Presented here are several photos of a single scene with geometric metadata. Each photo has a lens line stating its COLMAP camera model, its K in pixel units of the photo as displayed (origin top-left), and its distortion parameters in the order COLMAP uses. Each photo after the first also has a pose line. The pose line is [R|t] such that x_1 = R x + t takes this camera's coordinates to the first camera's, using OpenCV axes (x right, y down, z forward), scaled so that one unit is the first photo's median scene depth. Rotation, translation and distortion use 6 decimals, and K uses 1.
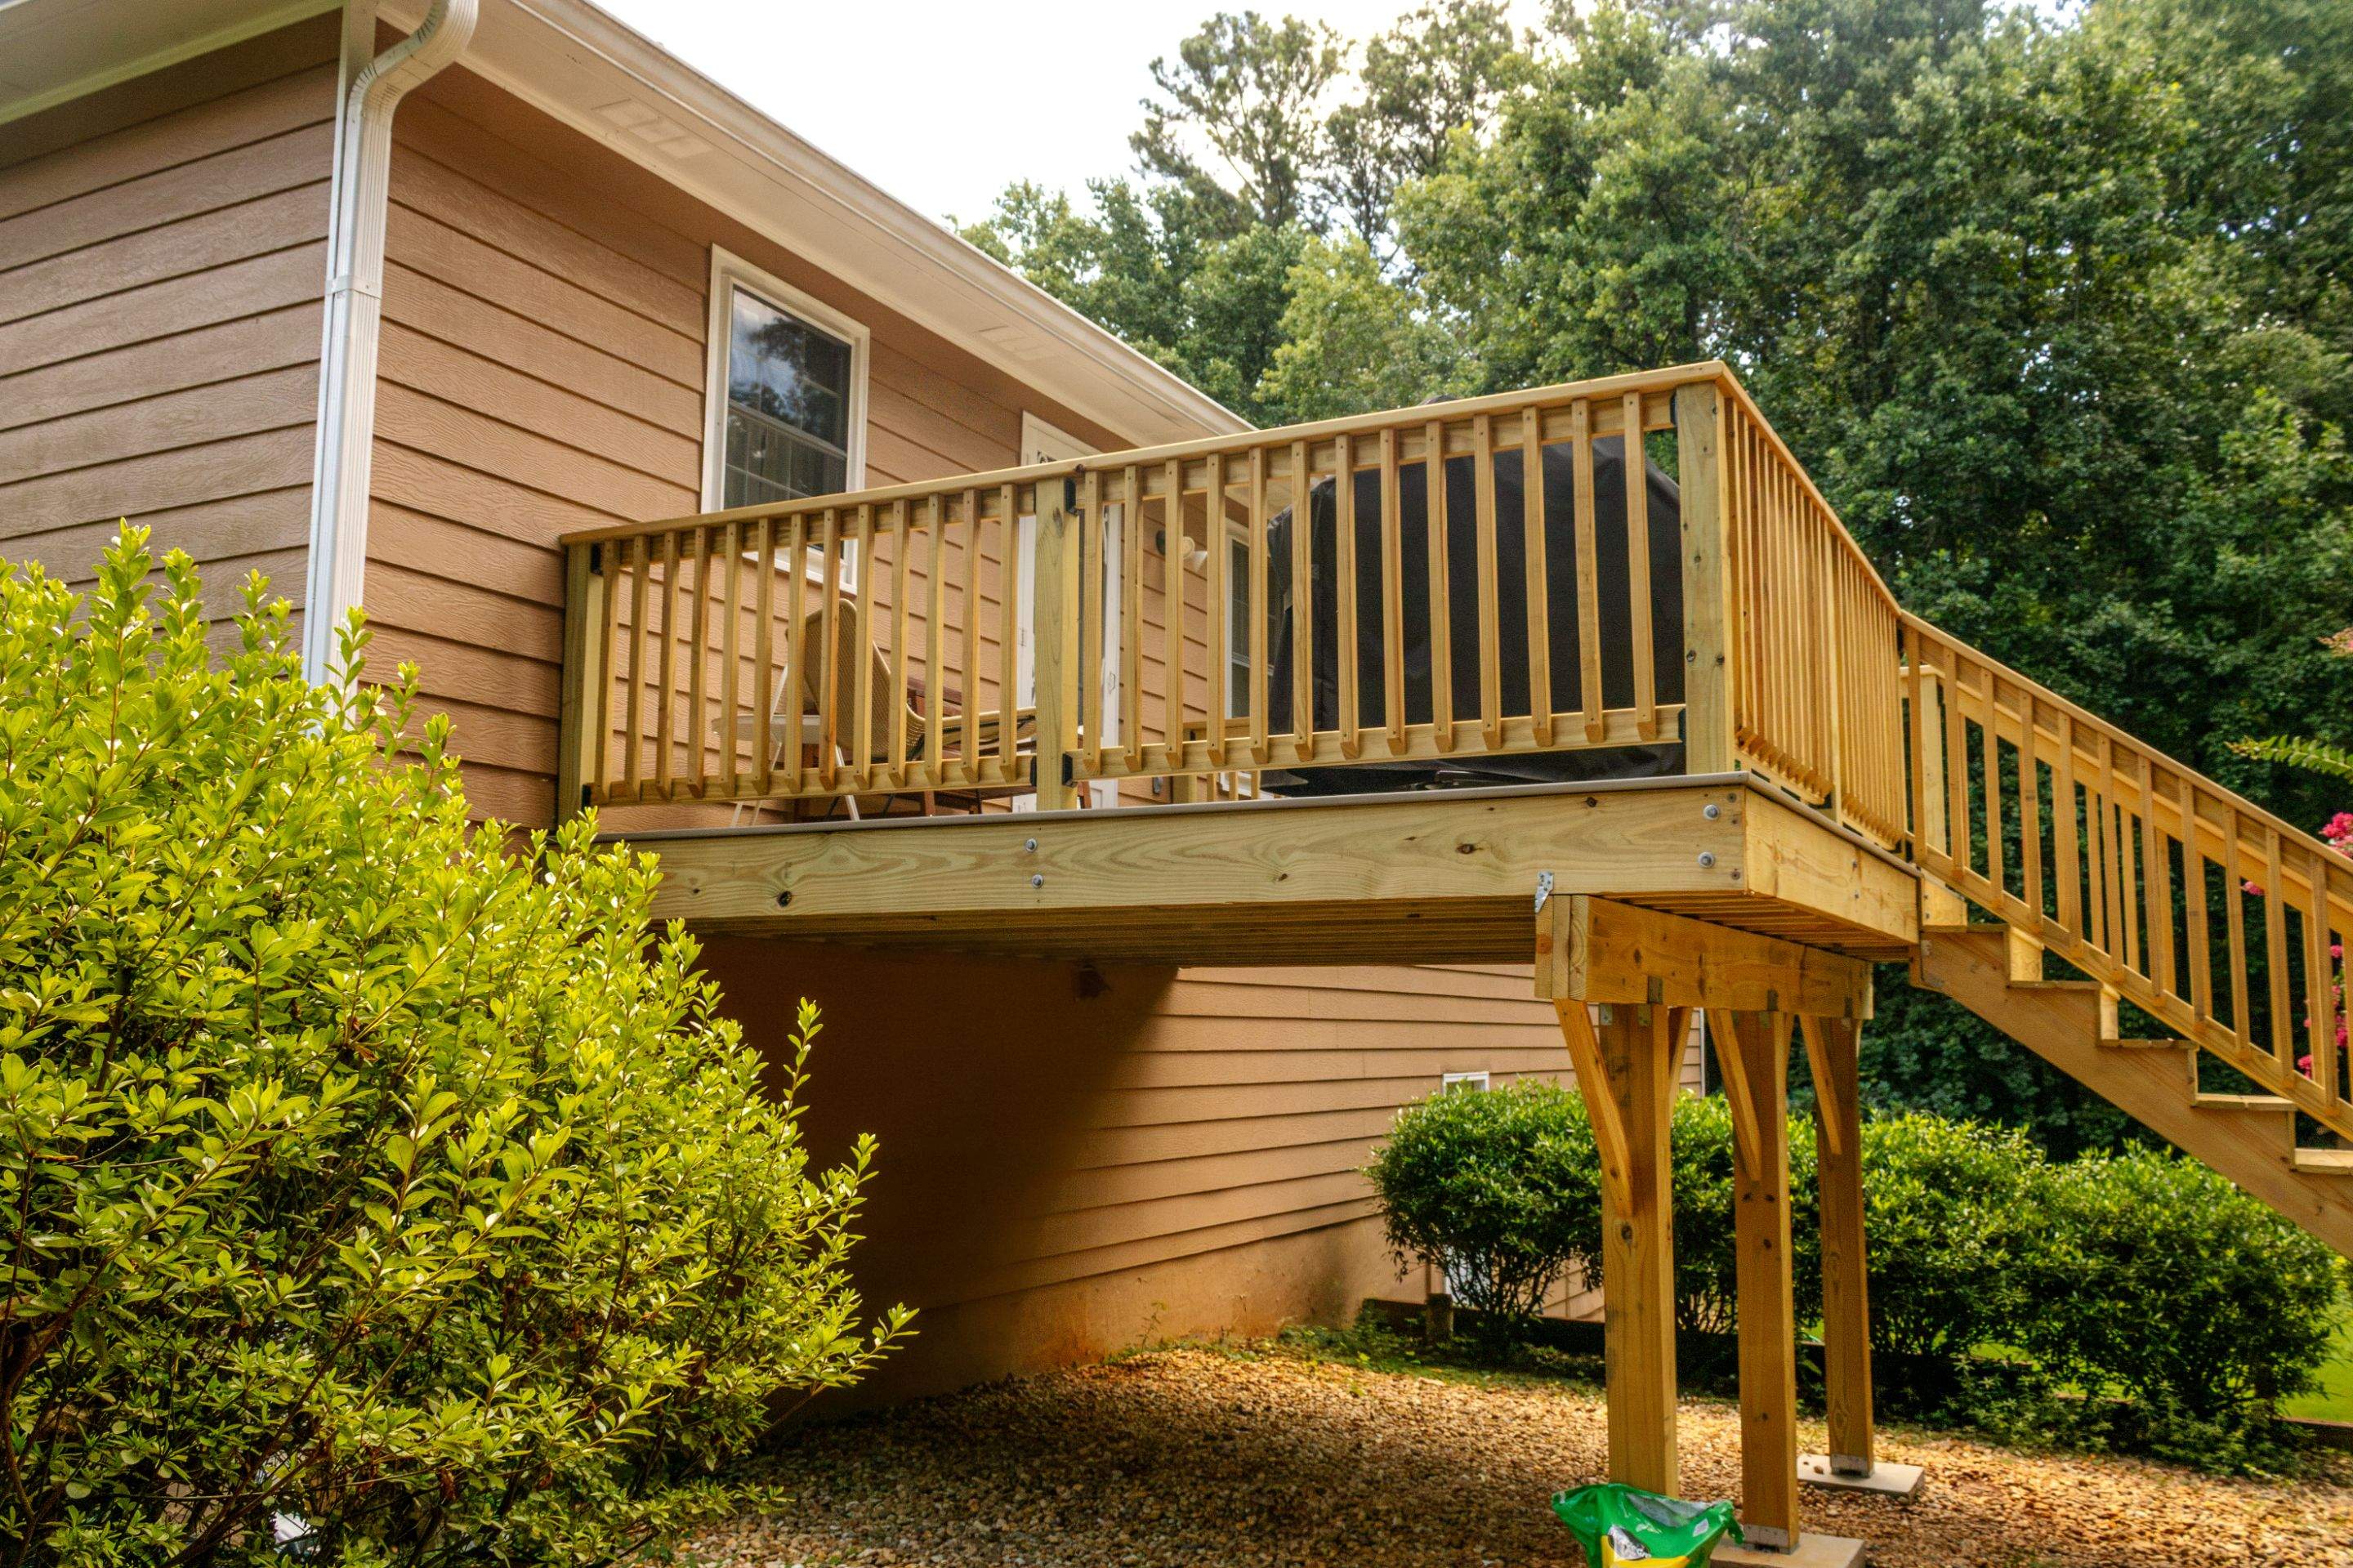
lens RADIAL K [[1945.6, 0, 1176.5], [0, 1945.6, 784.0], [0, 0, 1]] dist [0.069743, -0.127089]
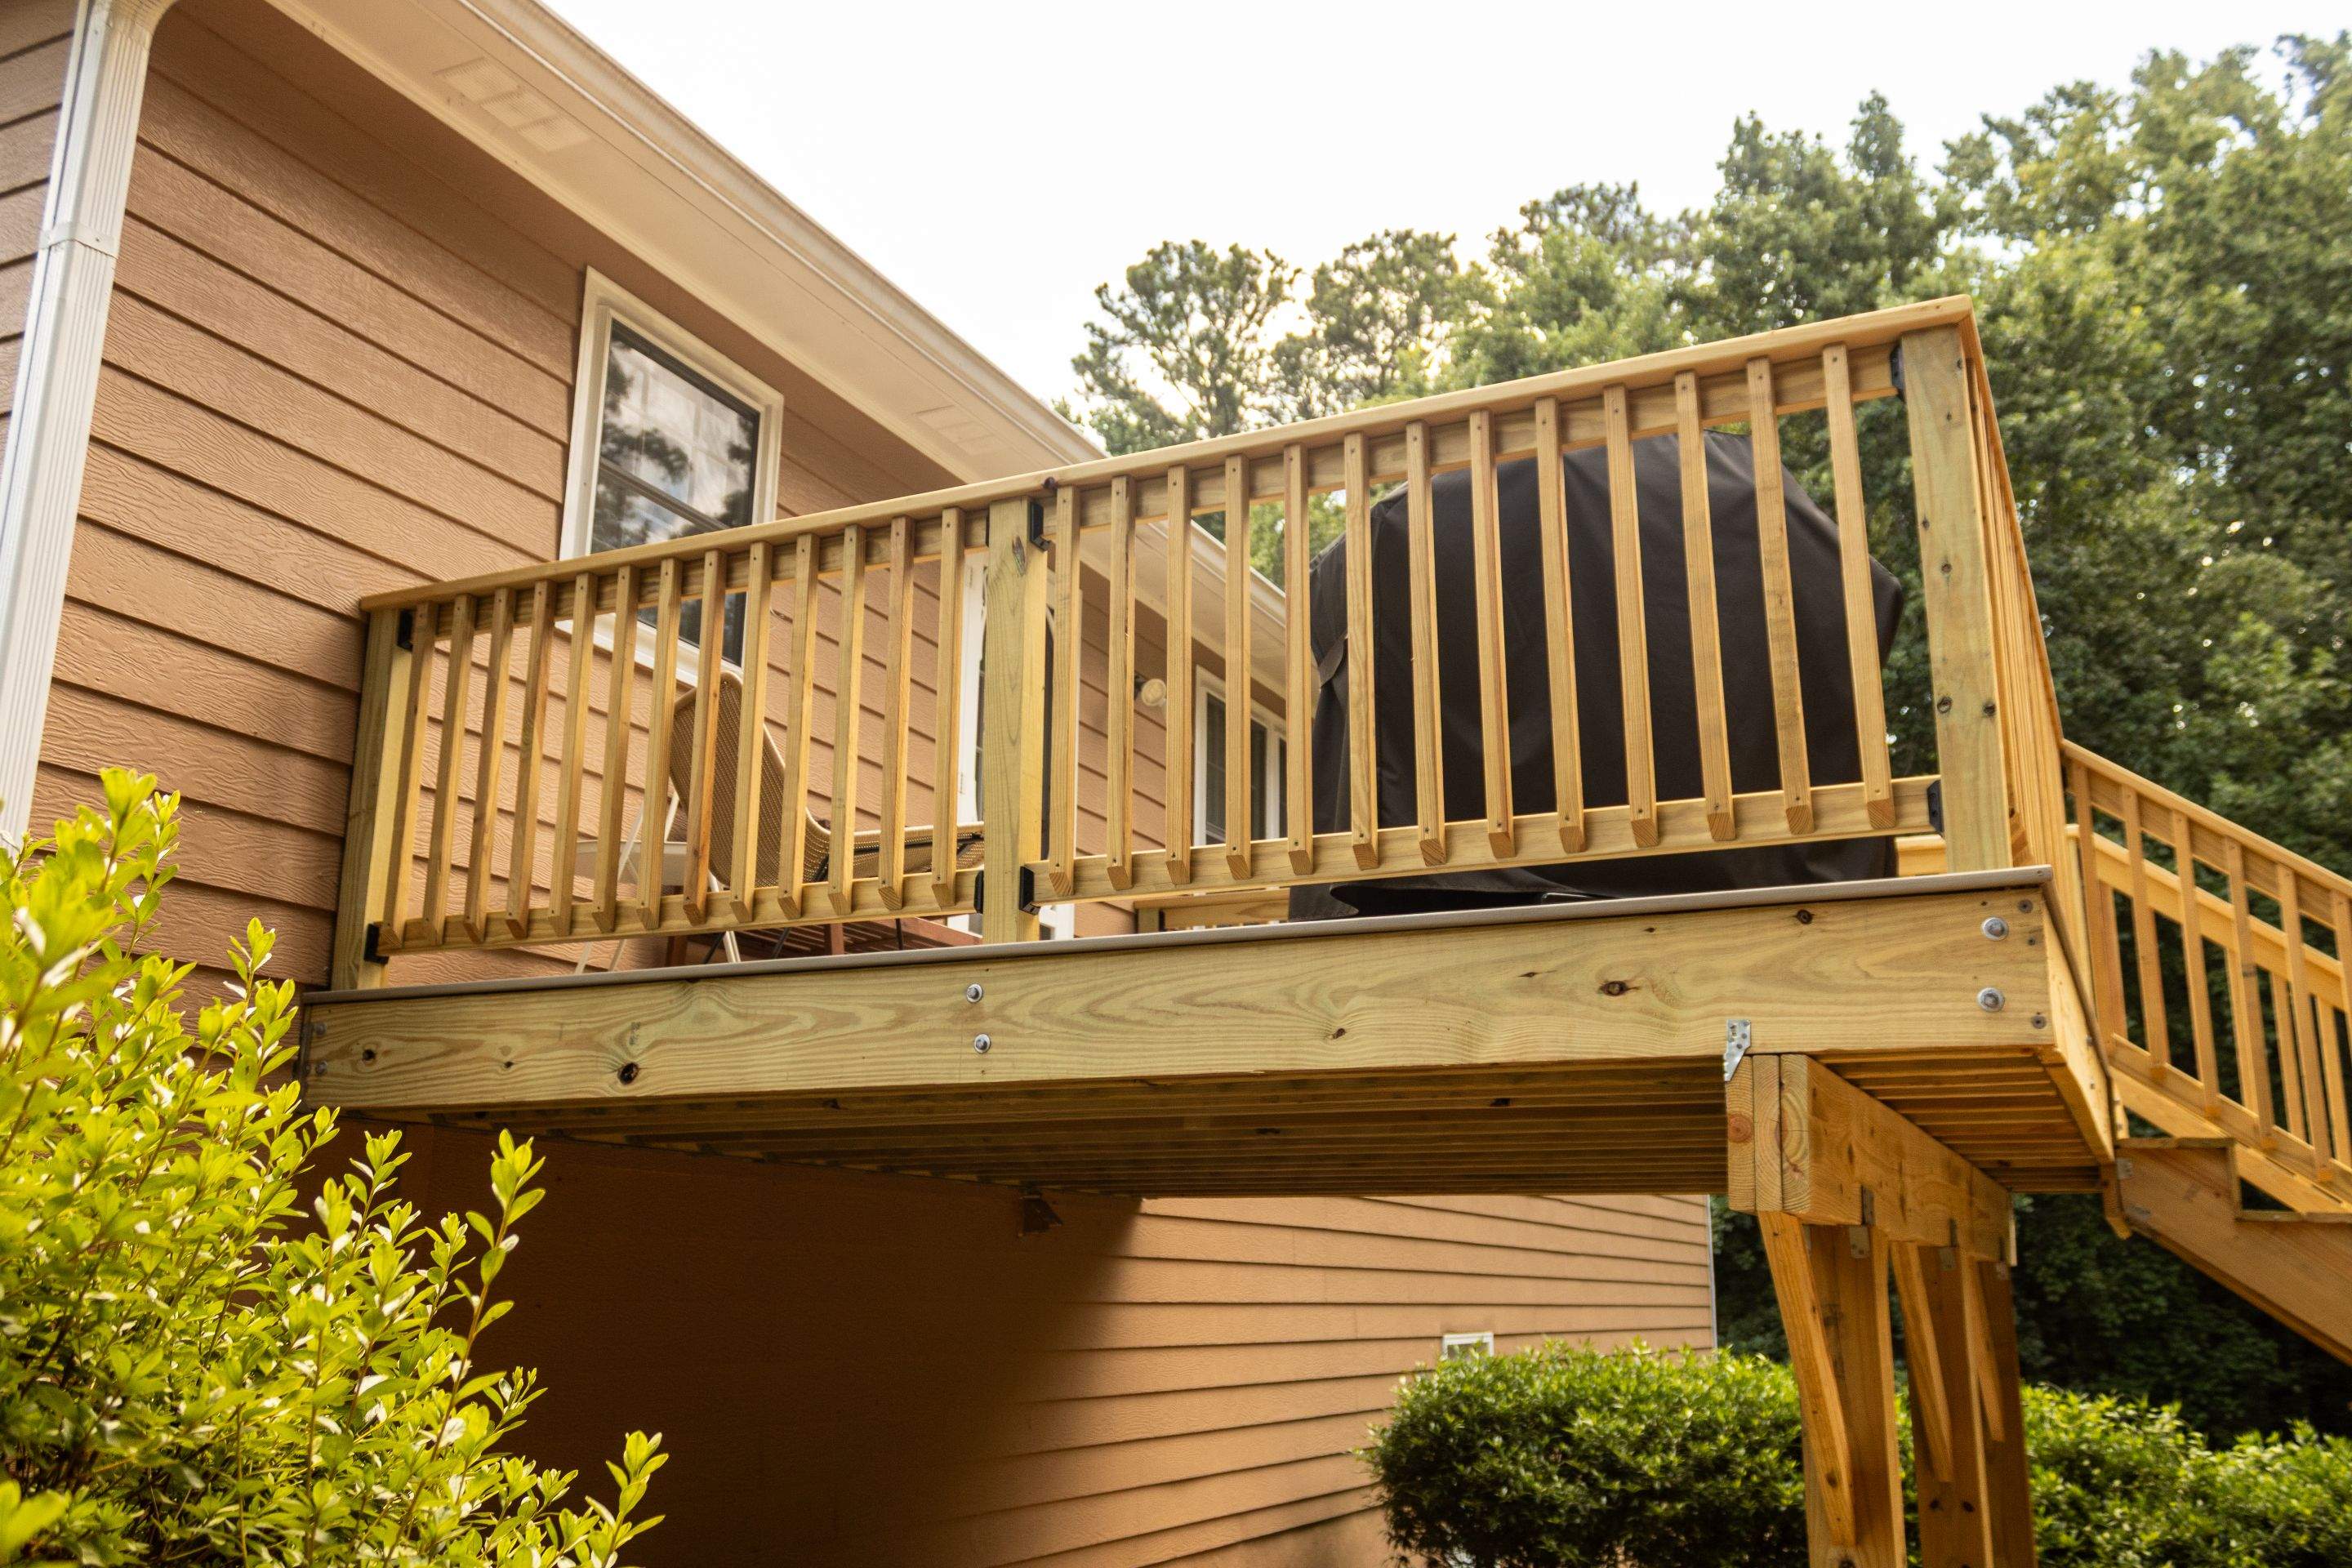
lens RADIAL K [[2011.1, 0, 1159.6], [0, 2011.1, 778.0], [0, 0, 1]] dist [0.058078, -0.074536]
pose [[0.999665, 0.011933, 0.022947, -0.014579], [-0.009054, 0.992526, -0.121693, 0.024973], [-0.024227, 0.121445, 0.992302, 0.152913]]
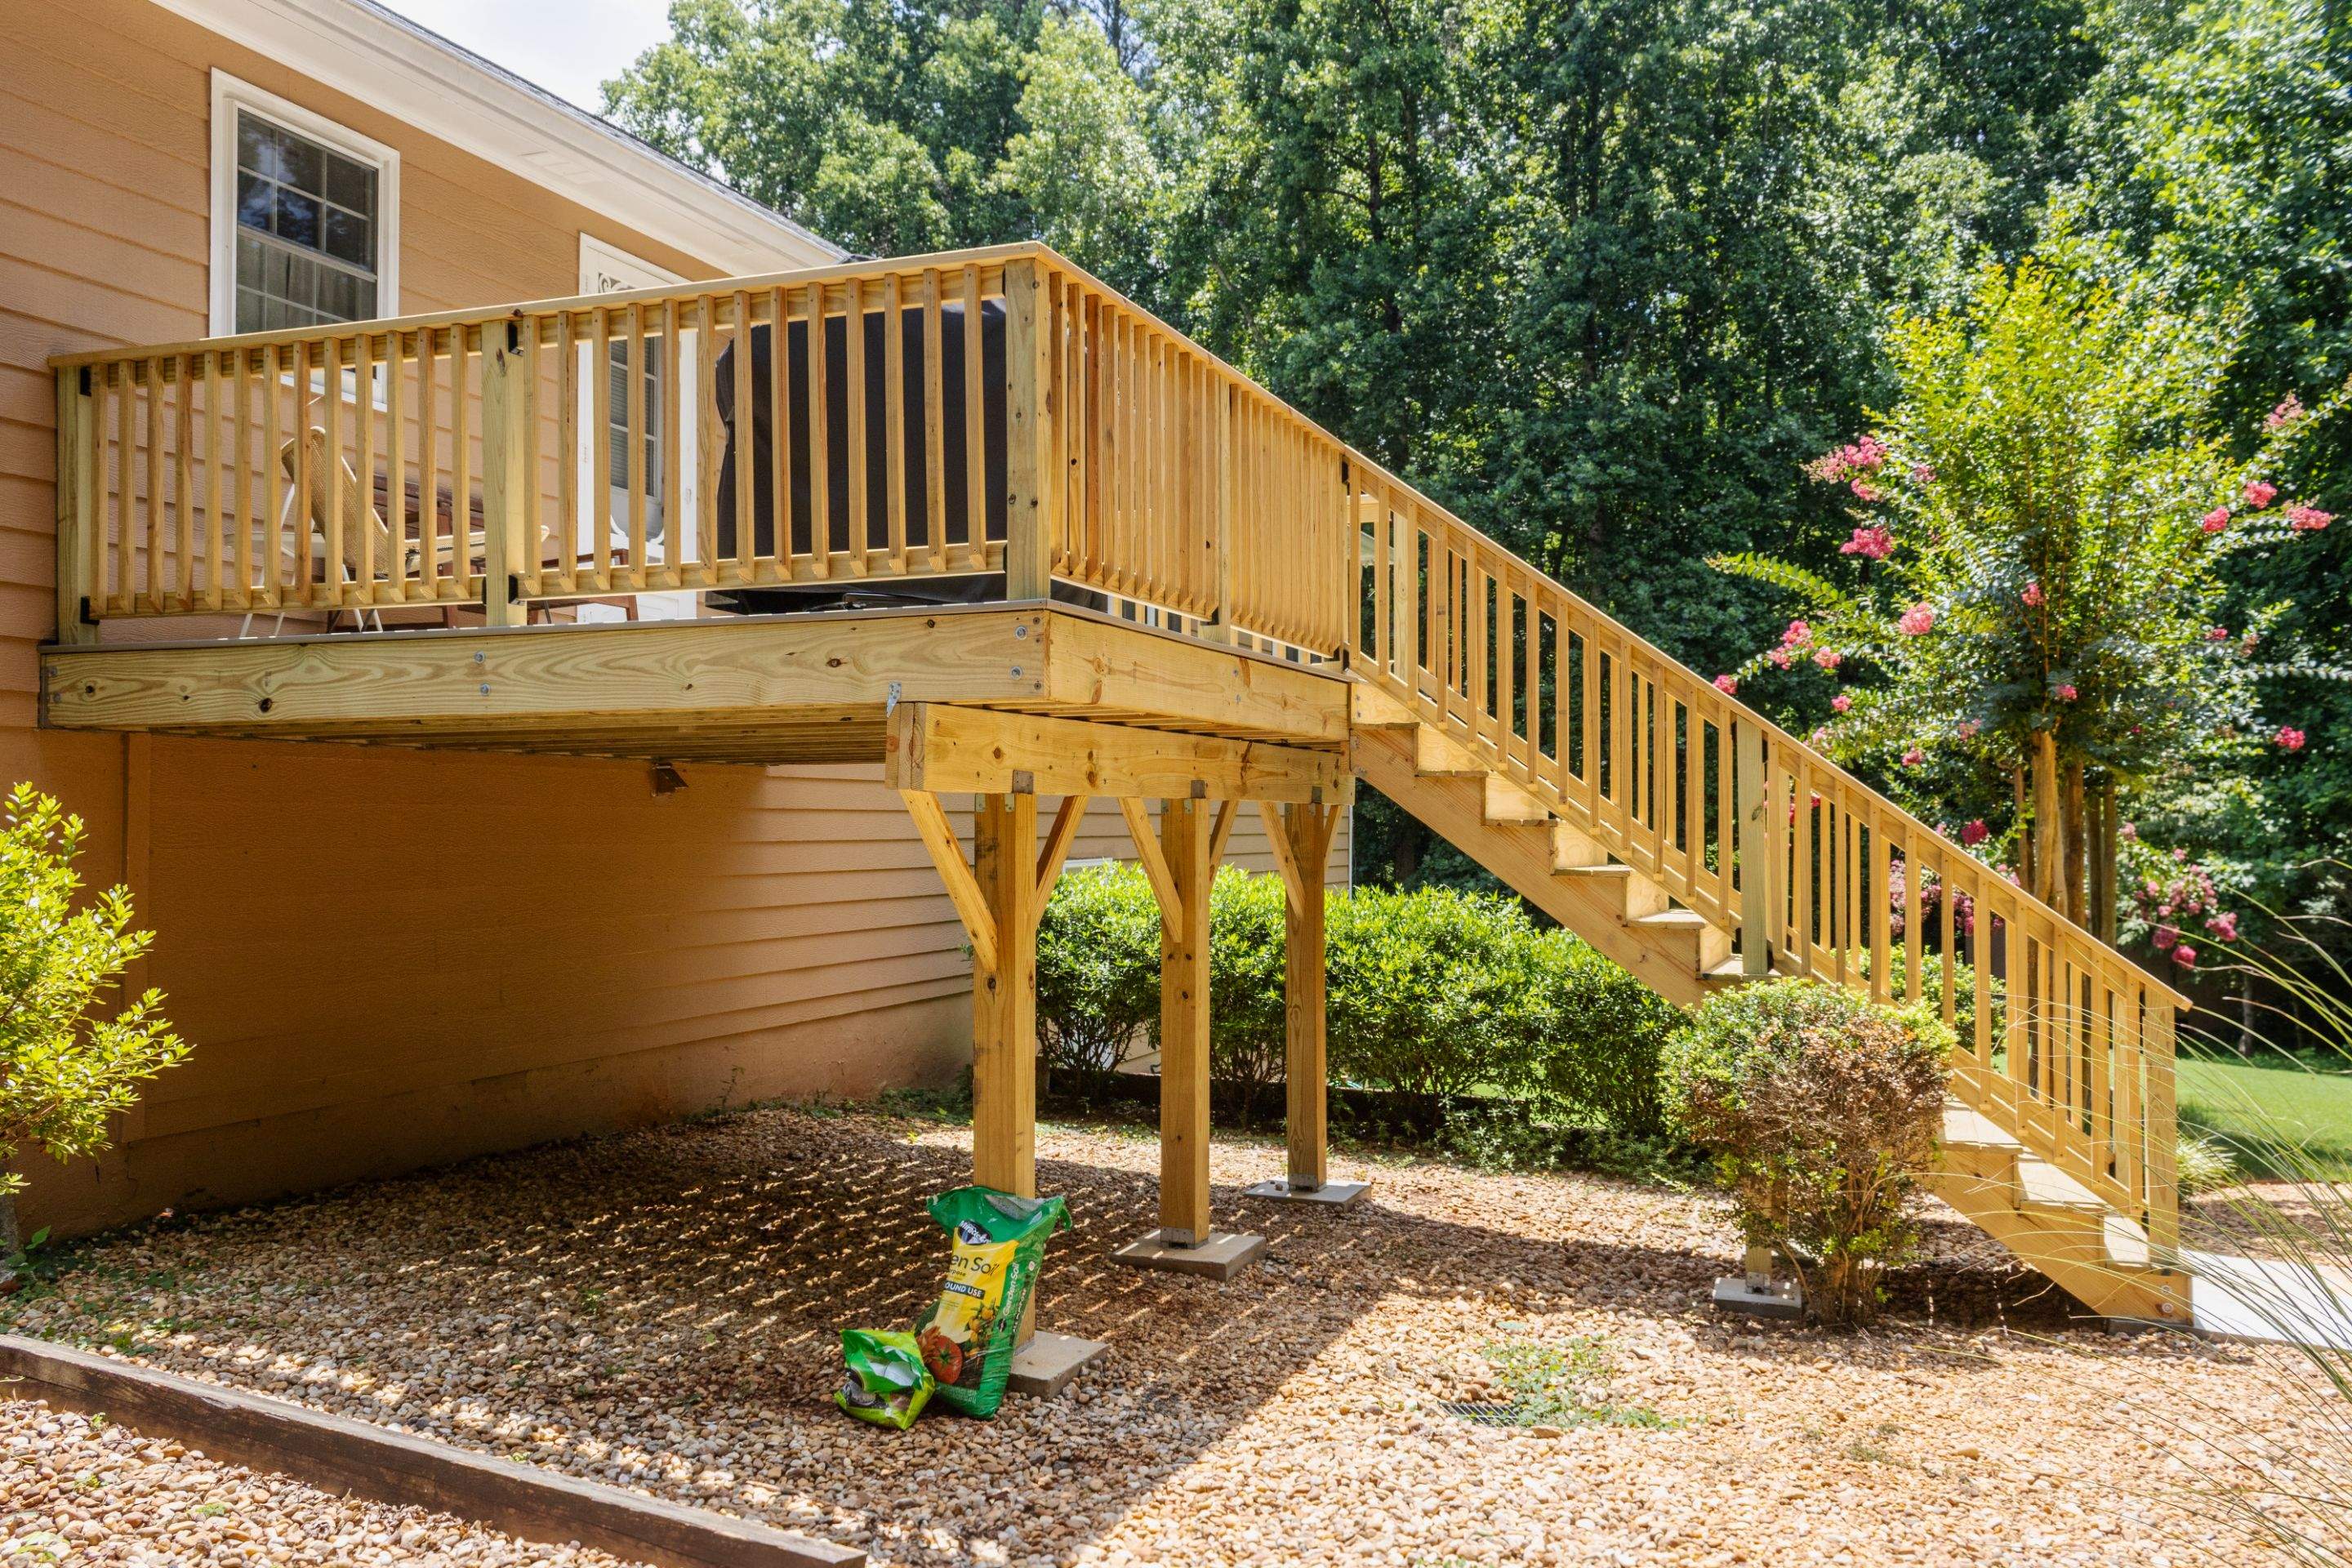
lens RADIAL K [[1929.8, 0, 1176.0], [0, 1929.8, 784.0], [0, 0, 1]] dist [0.030960, -0.004290]
pose [[0.993064, -0.007782, 0.117321, 0.112975], [-0.004575, 0.994495, 0.104688, -0.008661], [-0.117489, -0.104499, 0.987561, -0.089194]]
